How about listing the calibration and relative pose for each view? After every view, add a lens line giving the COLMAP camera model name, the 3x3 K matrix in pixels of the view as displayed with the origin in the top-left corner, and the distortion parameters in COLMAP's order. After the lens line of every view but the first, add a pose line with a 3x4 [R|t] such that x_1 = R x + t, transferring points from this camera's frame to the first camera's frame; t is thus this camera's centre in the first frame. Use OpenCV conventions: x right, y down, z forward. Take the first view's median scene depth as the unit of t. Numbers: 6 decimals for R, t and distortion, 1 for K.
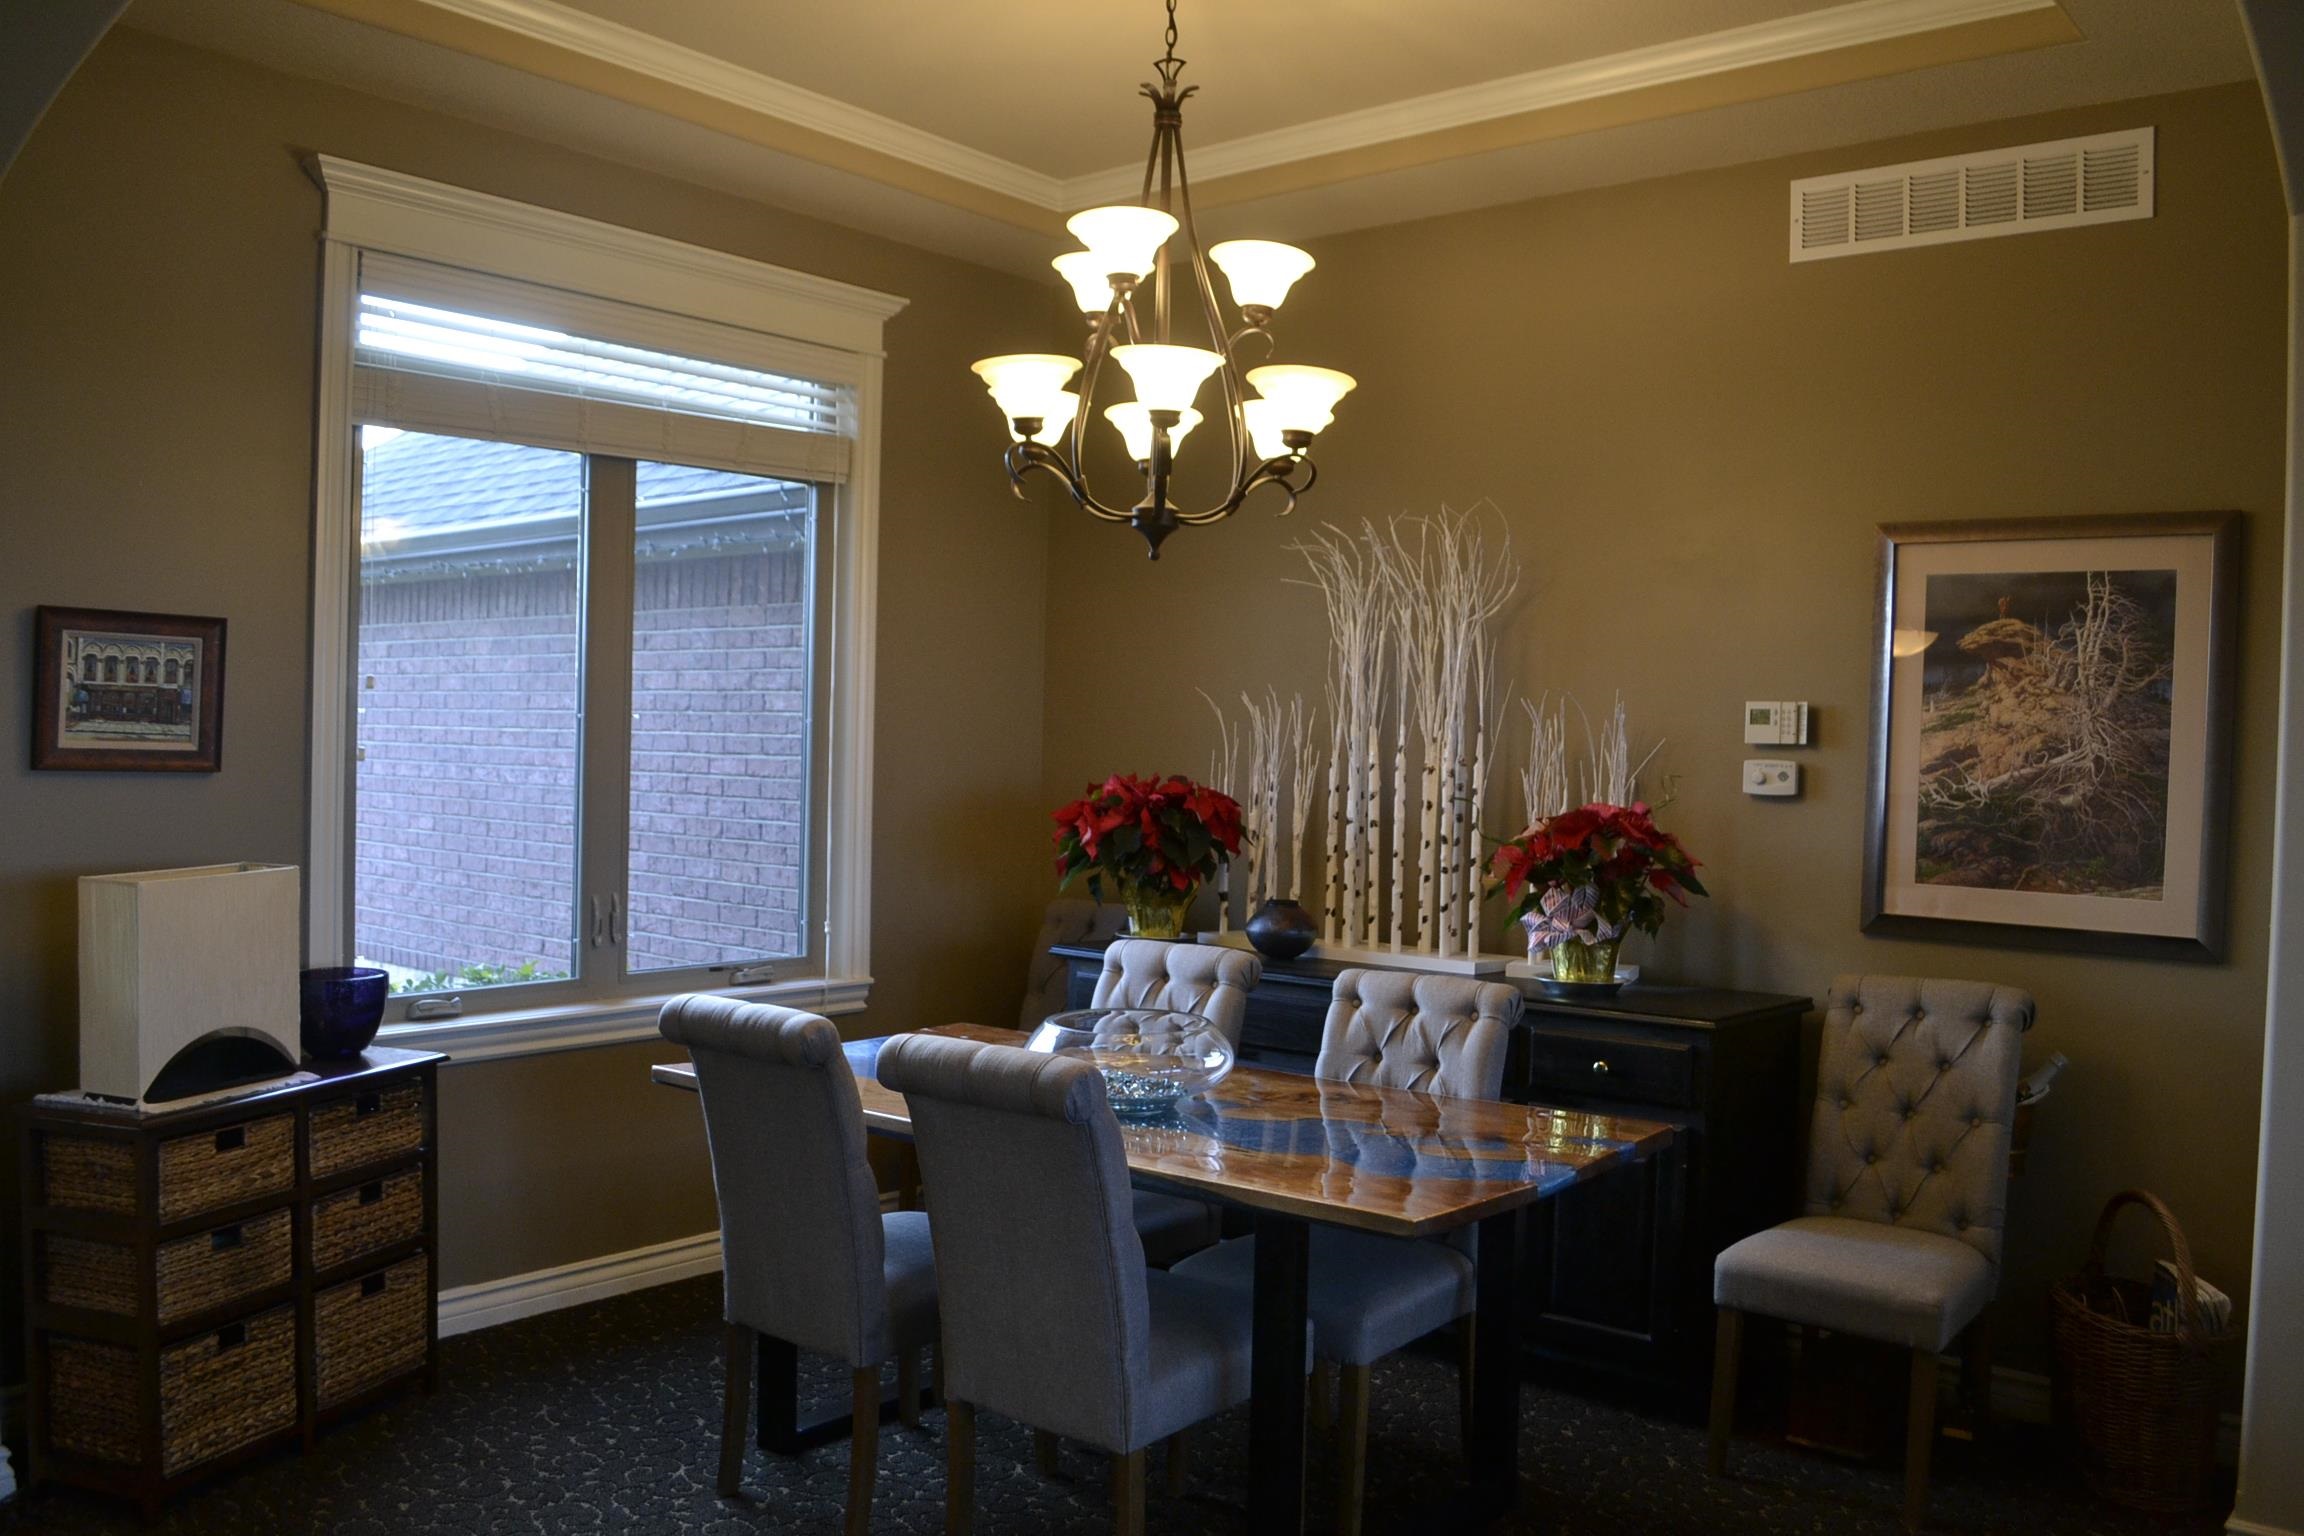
lens RADIAL K [[1816.8, 0, 1148.3], [0, 1816.8, 760.7], [0, 0, 1]] dist [-0.036479, 0.001763]
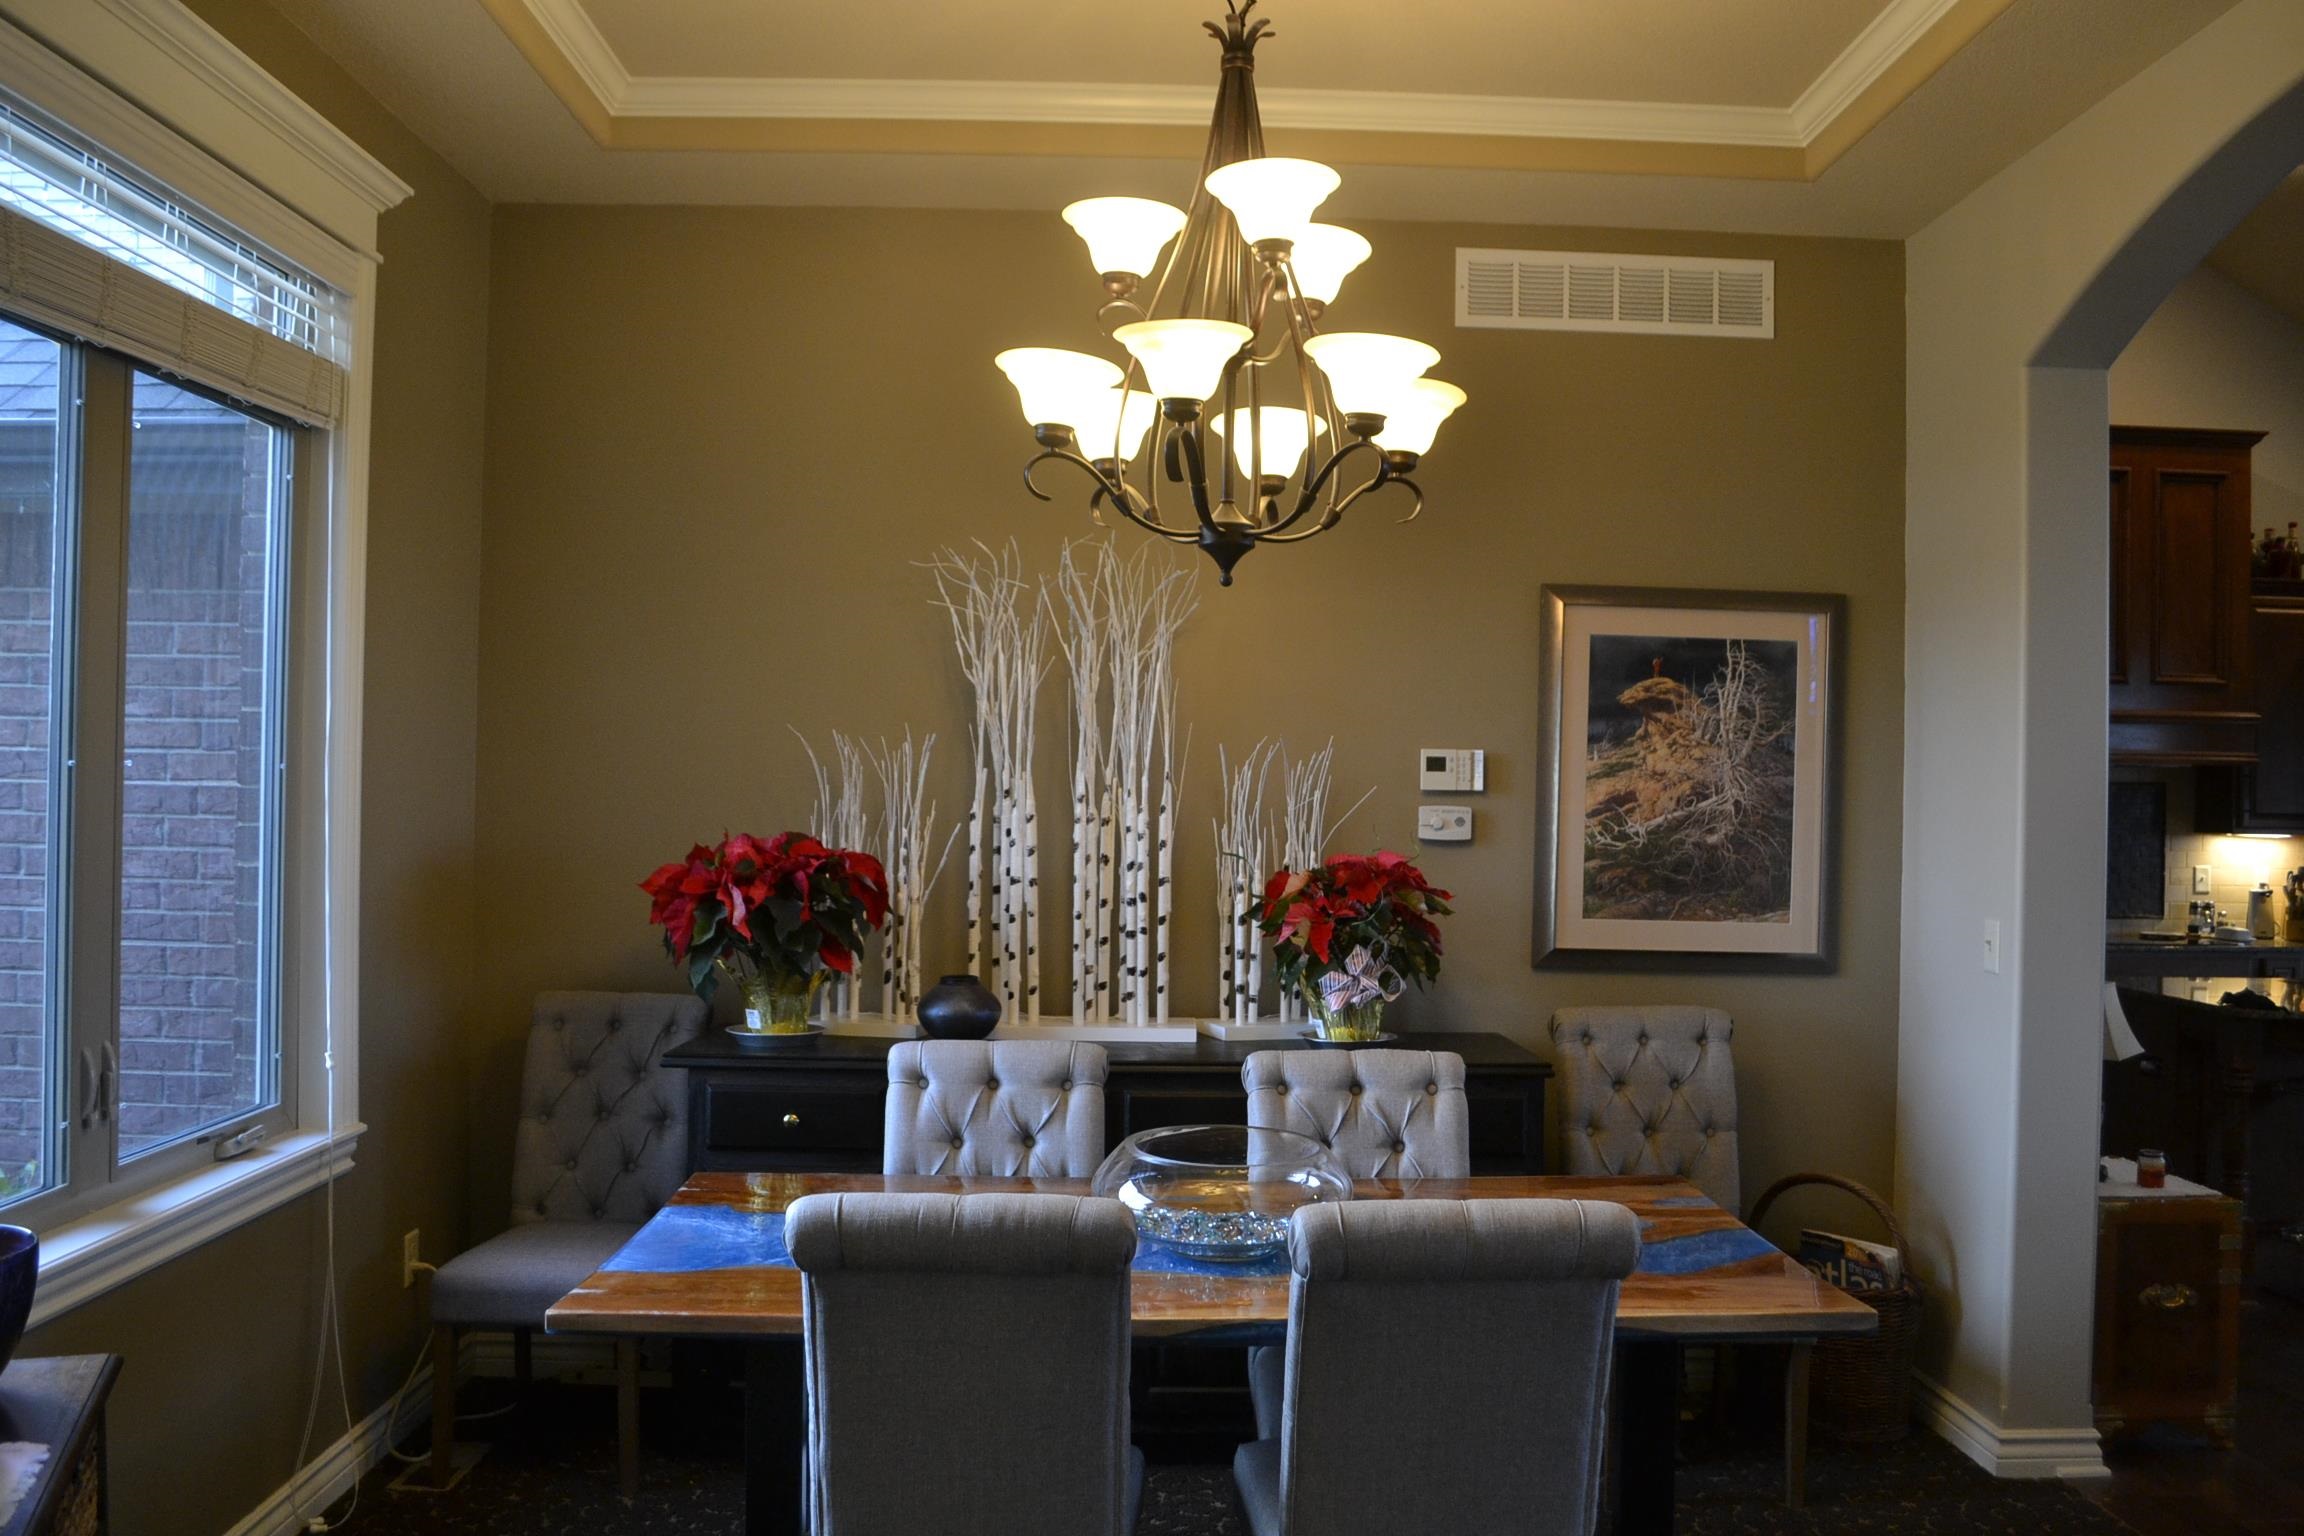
lens RADIAL K [[1816.8, 0, 1159.2], [0, 1816.8, 778.2], [0, 0, 1]] dist [-0.036479, 0.001763]
pose [[0.773144, -0.007364, 0.634187, -0.475857], [0.008244, 0.999965, 0.001562, -0.020725], [-0.634177, 0.004020, 0.773178, 0.328901]]
